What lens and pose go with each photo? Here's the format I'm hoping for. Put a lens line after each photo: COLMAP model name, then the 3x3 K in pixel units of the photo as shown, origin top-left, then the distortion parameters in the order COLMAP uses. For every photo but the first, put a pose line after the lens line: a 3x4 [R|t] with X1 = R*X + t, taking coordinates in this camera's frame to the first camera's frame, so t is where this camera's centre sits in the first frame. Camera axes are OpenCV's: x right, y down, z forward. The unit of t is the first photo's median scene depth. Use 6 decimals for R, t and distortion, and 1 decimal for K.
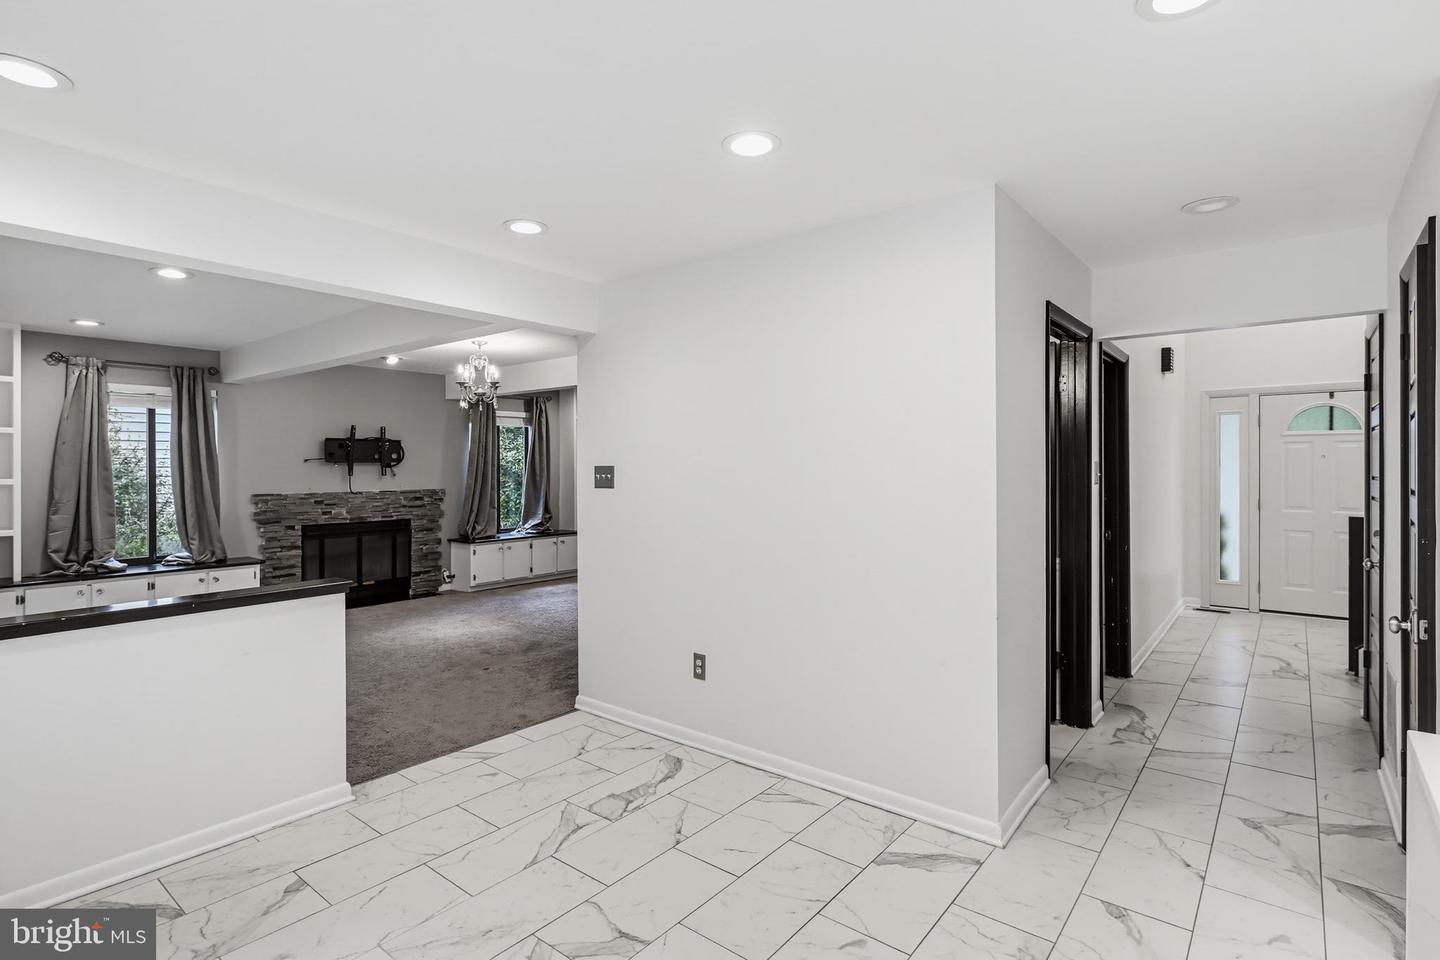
lens RADIAL K [[718.9, 0, 719.8], [0, 718.9, 476.3], [0, 0, 1]] dist [-0.000933, -0.001637]
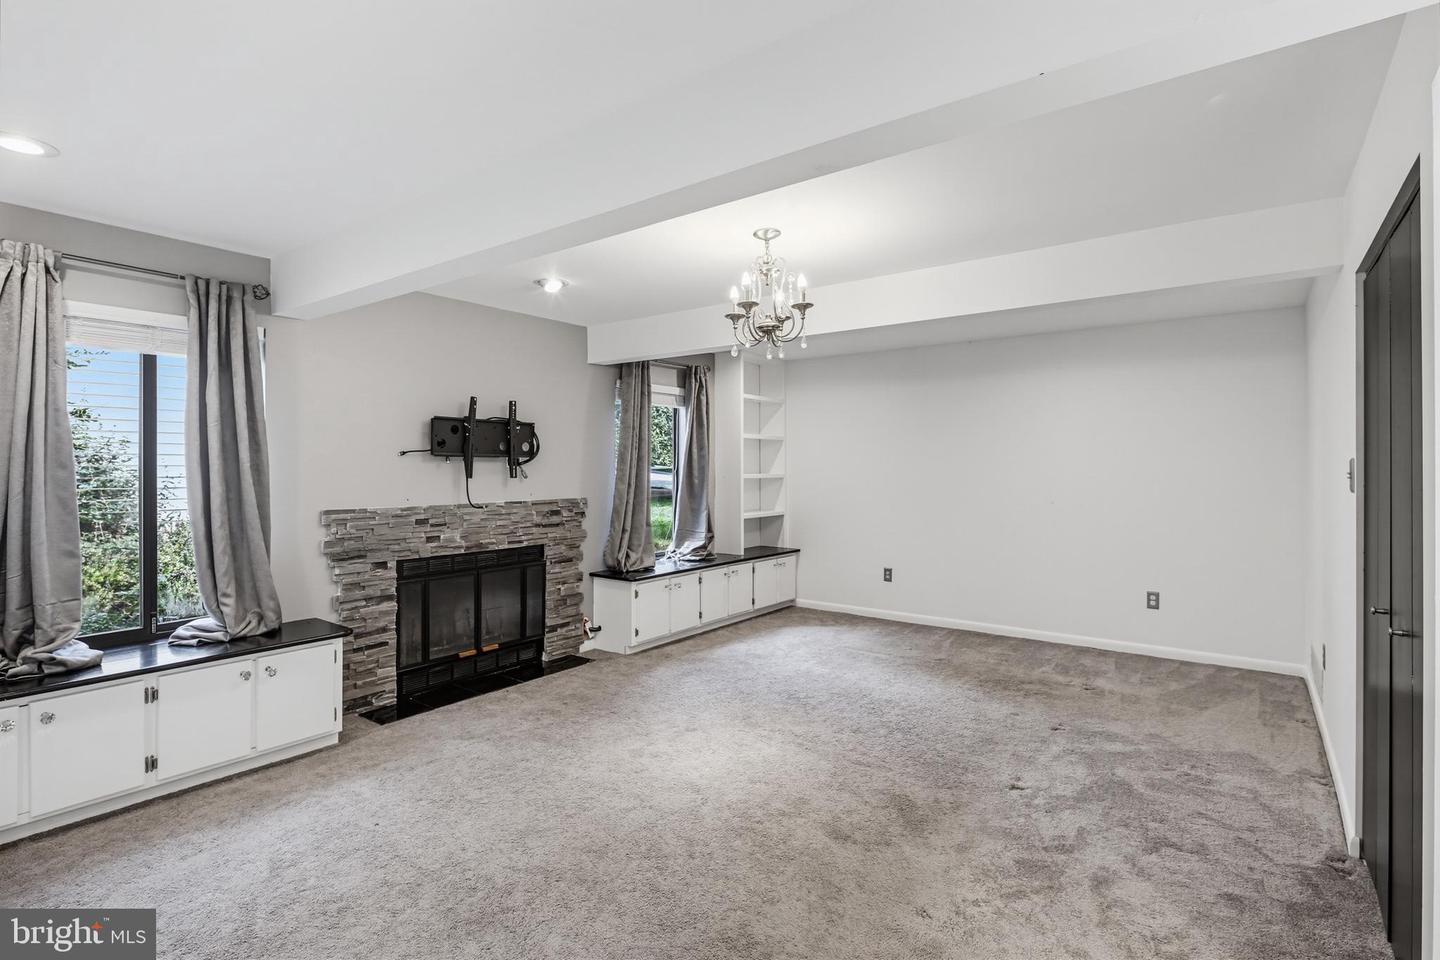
lens RADIAL K [[718.9, 0, 719.2], [0, 718.9, 472.8], [0, 0, 1]] dist [-0.000933, -0.001637]
pose [[0.999658, 0.001426, 0.026101, -0.328727], [-0.001270, 0.999981, -0.005971, -0.002029], [-0.026109, 0.005936, 0.999641, 0.391320]]
